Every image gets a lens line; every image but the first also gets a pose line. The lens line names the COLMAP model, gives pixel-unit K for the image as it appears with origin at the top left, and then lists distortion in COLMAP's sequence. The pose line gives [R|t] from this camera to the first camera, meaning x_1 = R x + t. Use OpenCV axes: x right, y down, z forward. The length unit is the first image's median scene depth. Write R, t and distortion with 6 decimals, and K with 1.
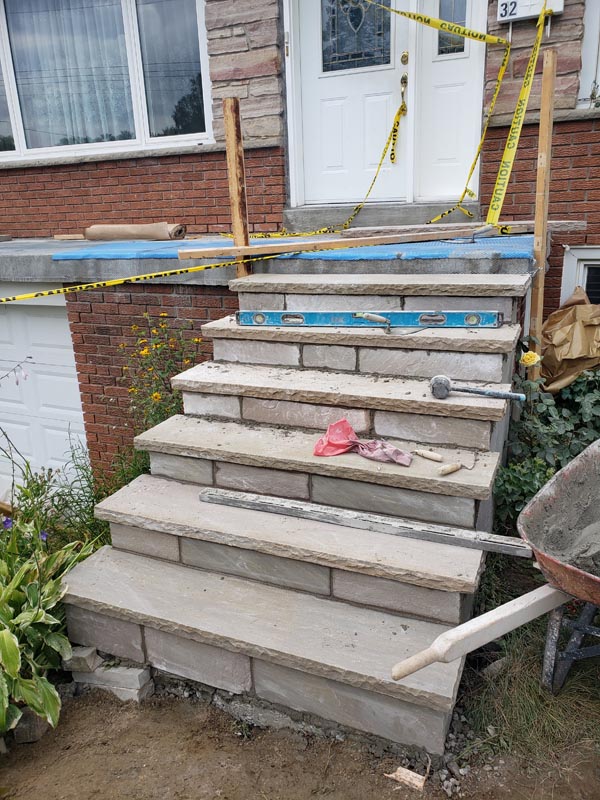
lens RADIAL K [[608.9, 0, 304.2], [0, 608.9, 386.9], [0, 0, 1]] dist [0.002912, 0.010475]
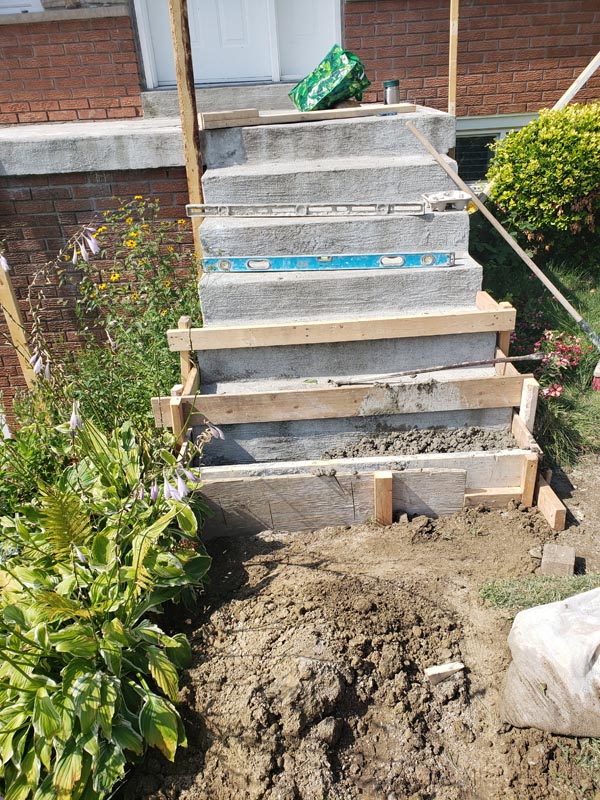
lens RADIAL K [[623.3, 0, 303.3], [0, 623.3, 403.2], [0, 0, 1]] dist [0.003037, 0.008999]
pose [[0.911234, -0.194724, 0.362953, -0.264625], [0.136863, 0.974267, 0.179085, 0.038632], [-0.388485, -0.113514, 0.914436, -0.023274]]
